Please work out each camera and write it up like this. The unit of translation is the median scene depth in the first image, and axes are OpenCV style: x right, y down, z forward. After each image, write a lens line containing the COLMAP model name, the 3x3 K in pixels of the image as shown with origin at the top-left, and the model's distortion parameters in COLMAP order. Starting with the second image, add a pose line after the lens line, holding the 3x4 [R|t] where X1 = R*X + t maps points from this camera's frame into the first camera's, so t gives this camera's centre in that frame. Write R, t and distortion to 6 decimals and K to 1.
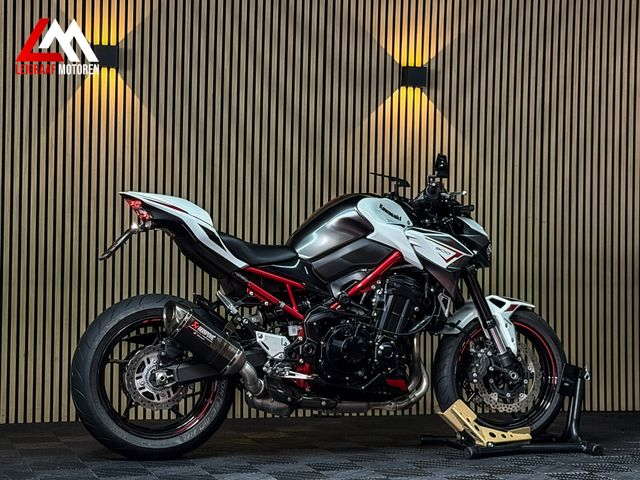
lens RADIAL K [[1424.5, 0, 320.0], [0, 1424.5, 240.0], [0, 0, 1]] dist [0.094764, 0.564114]
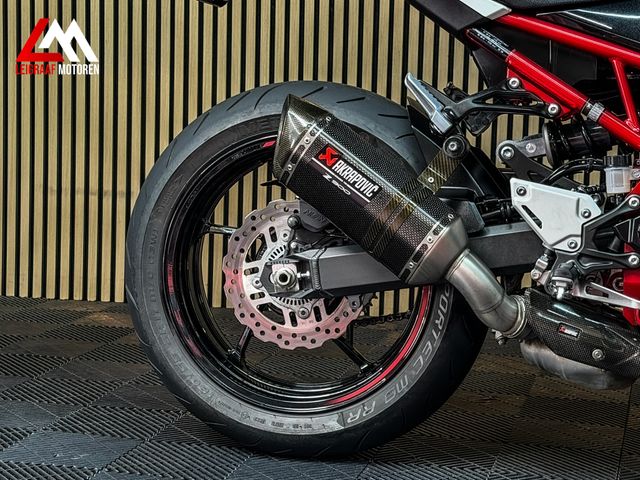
lens RADIAL K [[1424.5, 0, 320.0], [0, 1424.5, 240.0], [0, 0, 1]] dist [0.094764, 0.564114]
pose [[0.855941, 0.067336, -0.512671, 0.110811], [-0.003637, 0.992244, 0.124252, 0.031281], [0.517061, -0.104487, 0.849547, 0.618345]]
